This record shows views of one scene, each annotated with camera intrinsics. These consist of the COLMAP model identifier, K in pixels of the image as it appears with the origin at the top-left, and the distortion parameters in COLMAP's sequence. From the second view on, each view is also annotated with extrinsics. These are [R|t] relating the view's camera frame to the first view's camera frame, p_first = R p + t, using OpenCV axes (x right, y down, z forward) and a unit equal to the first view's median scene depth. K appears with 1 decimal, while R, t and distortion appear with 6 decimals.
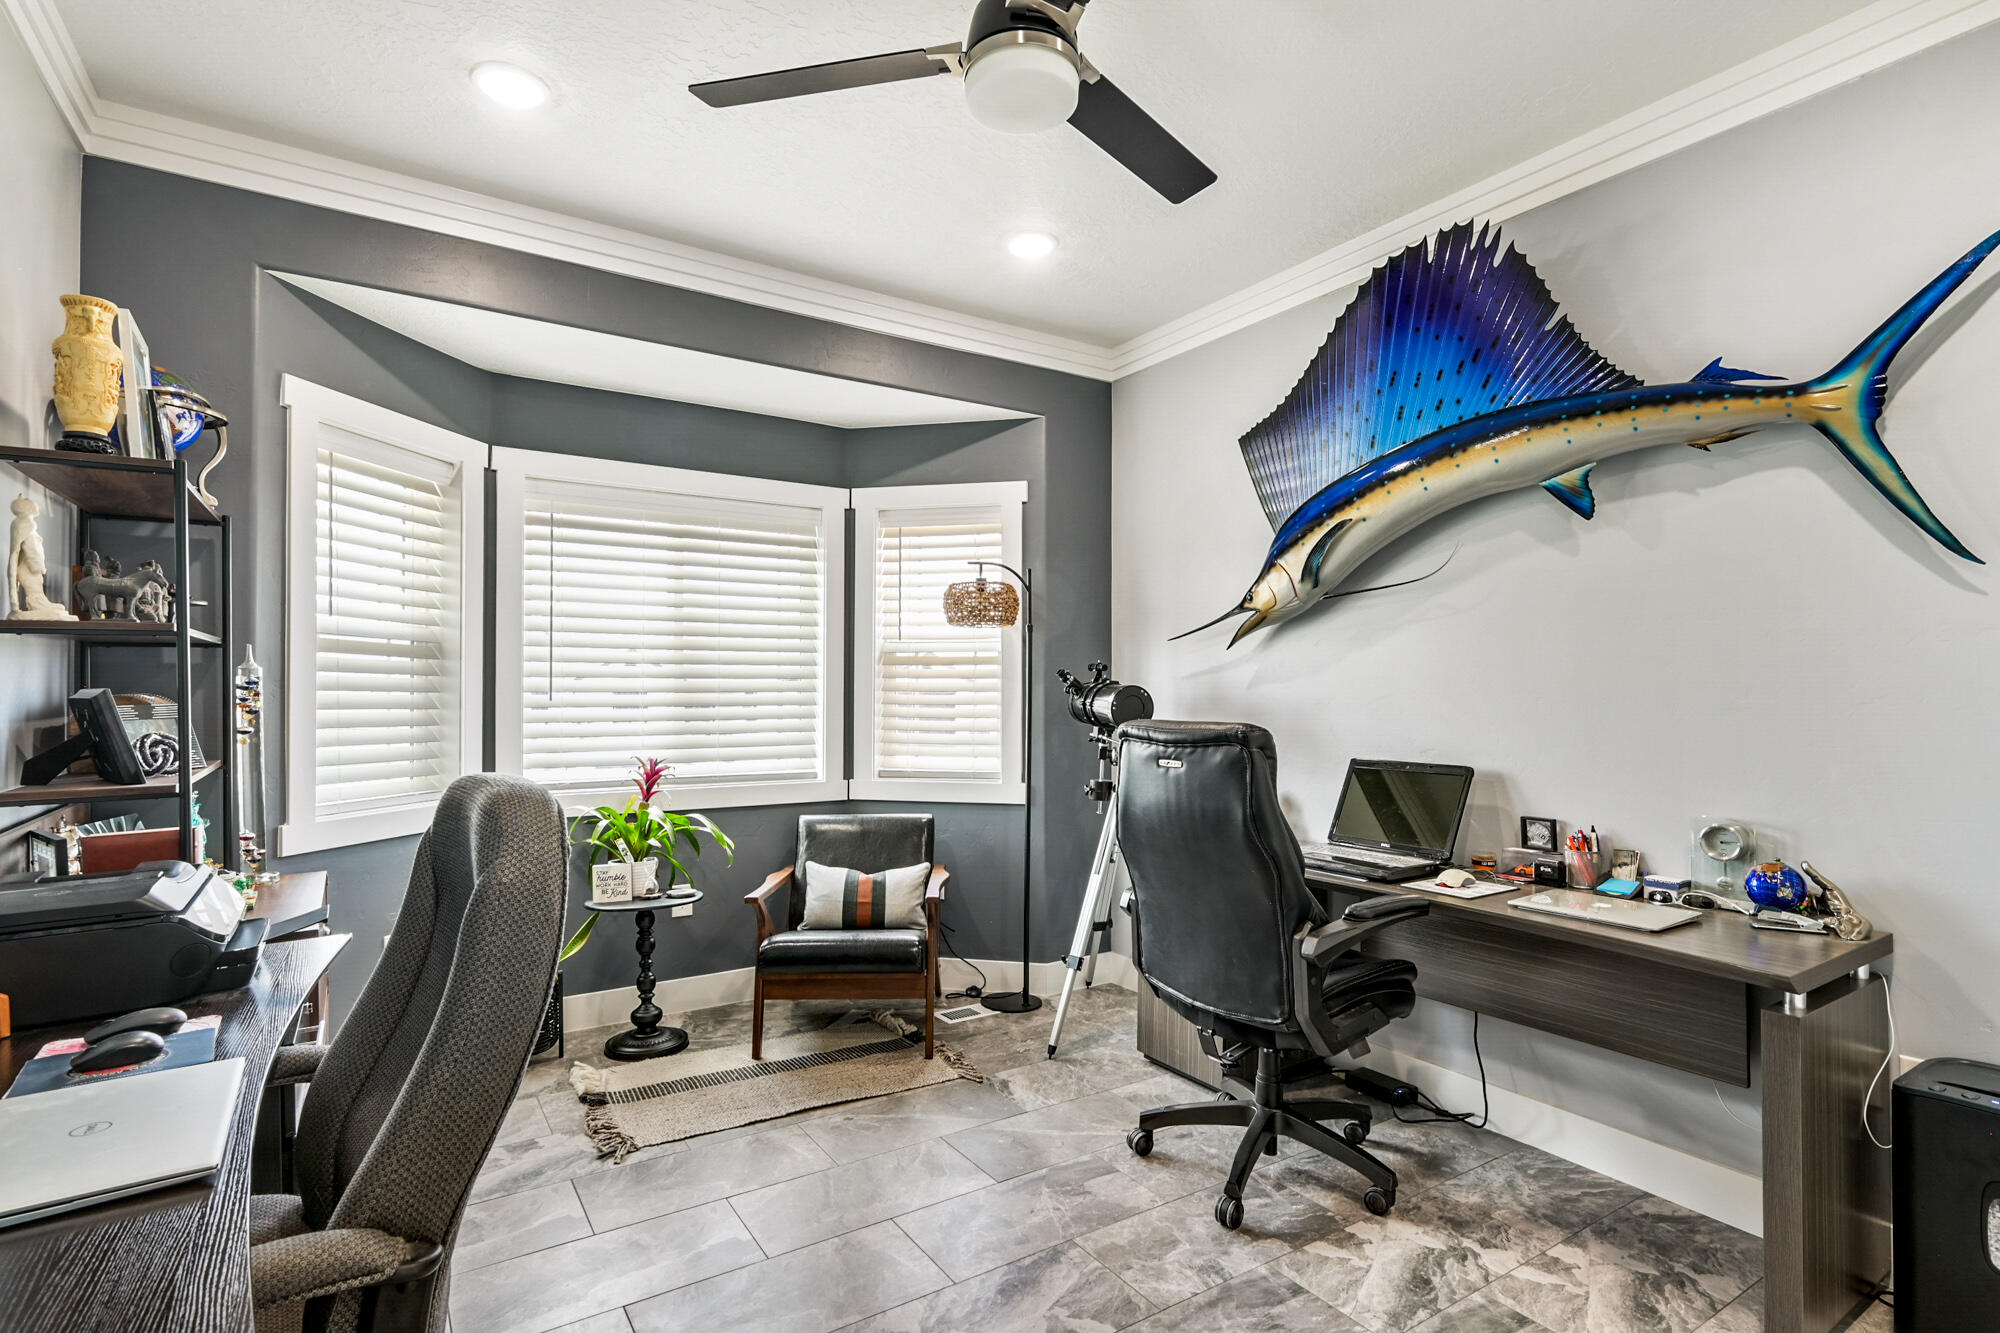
lens RADIAL K [[968.9, 0, 999.4], [0, 968.9, 678.3], [0, 0, 1]] dist [0.001141, 0.000214]
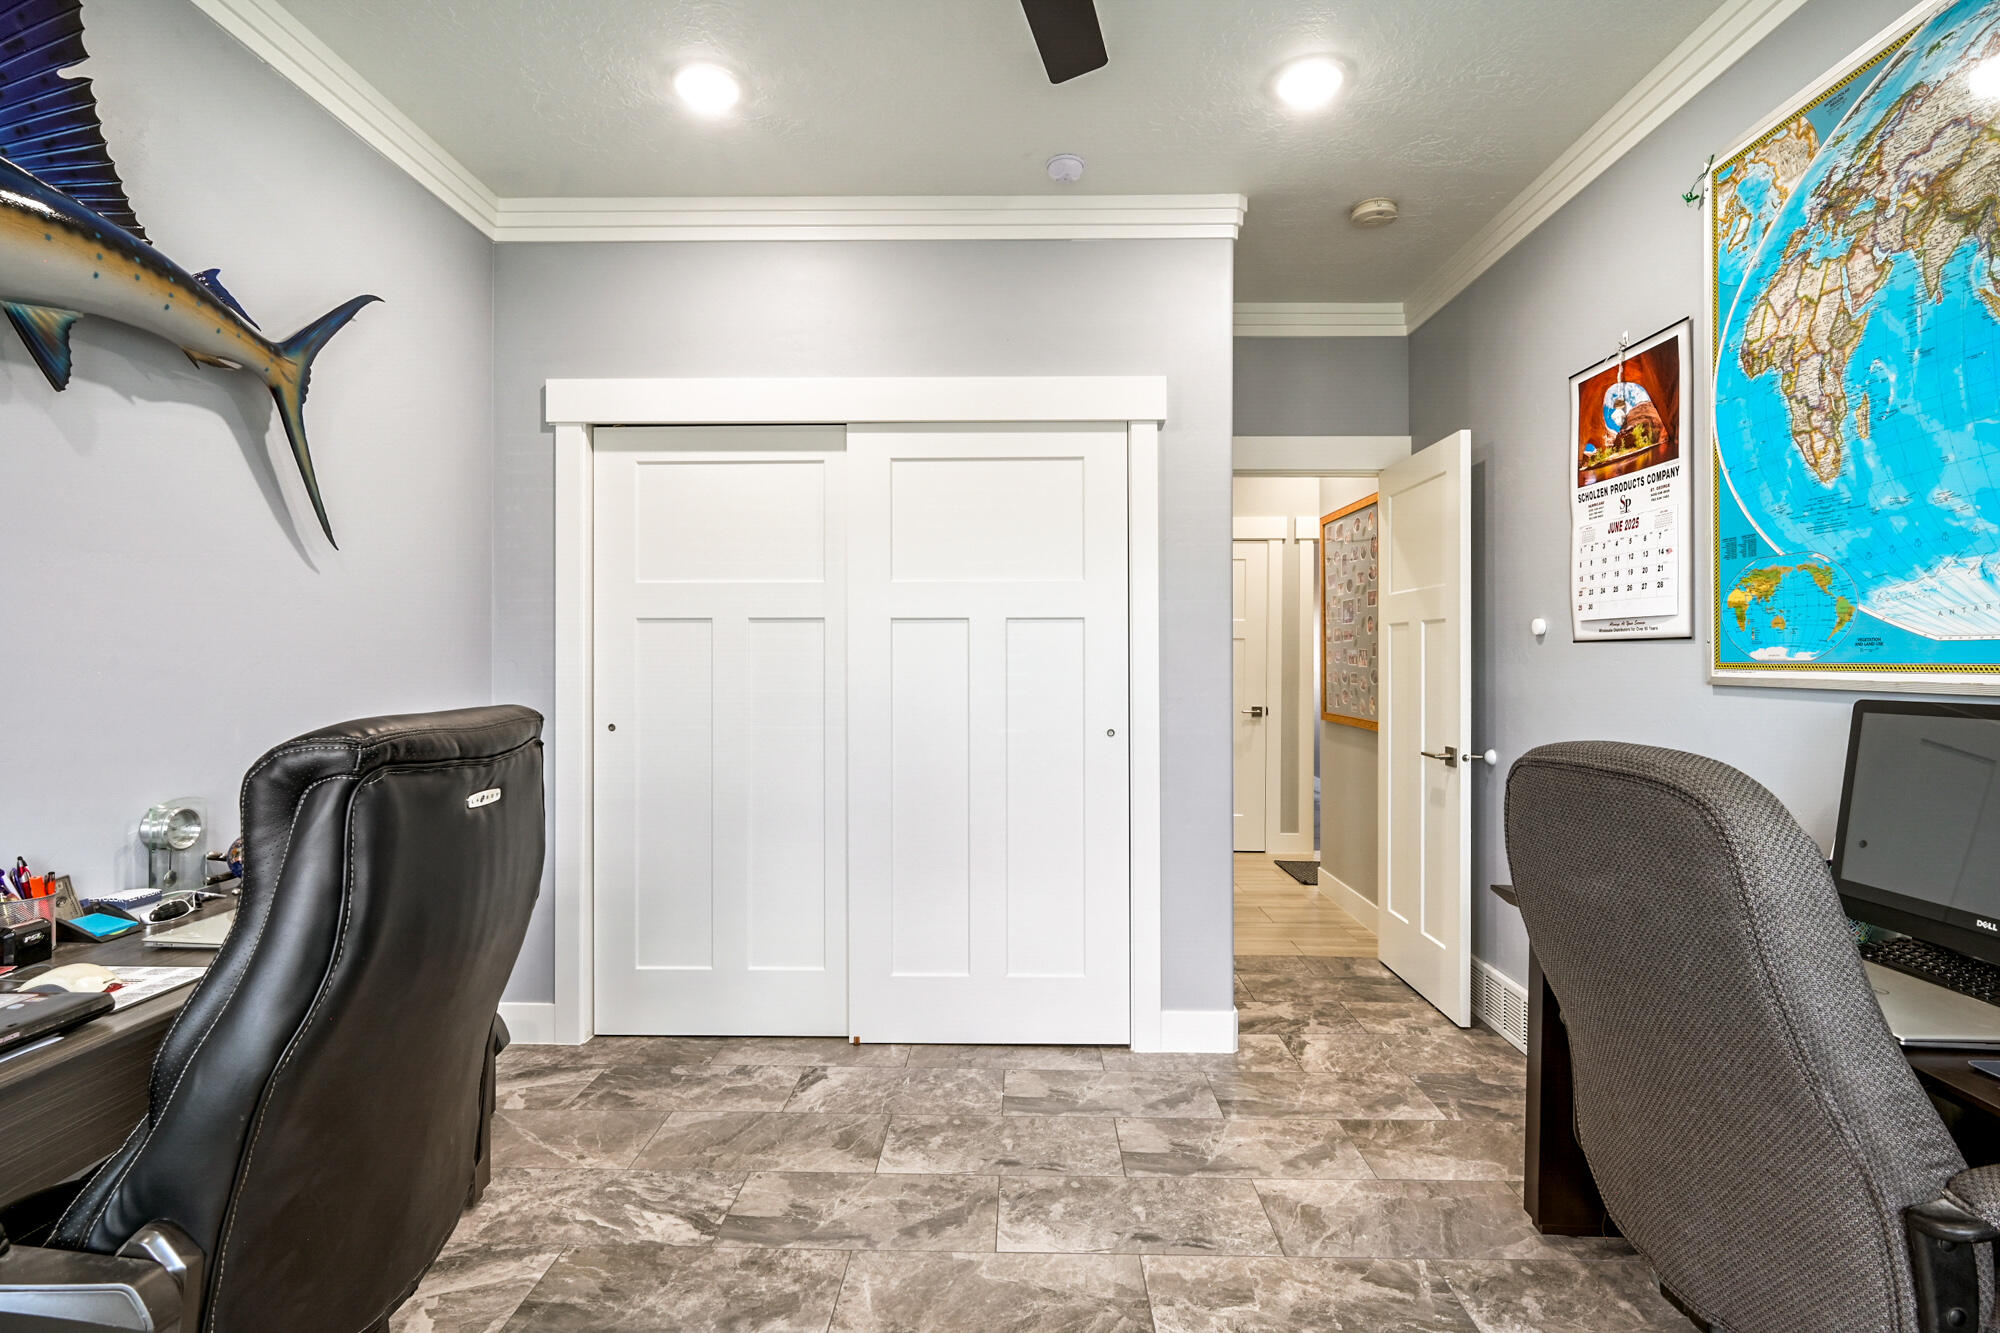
lens RADIAL K [[968.9, 0, 1000.8], [0, 968.9, 663.8], [0, 0, 1]] dist [0.001141, 0.000214]
pose [[-0.827829, -0.001802, 0.560977, -0.303078], [-0.006868, 0.999952, -0.006922, 0.024264], [-0.560938, -0.009583, -0.827802, 1.192396]]
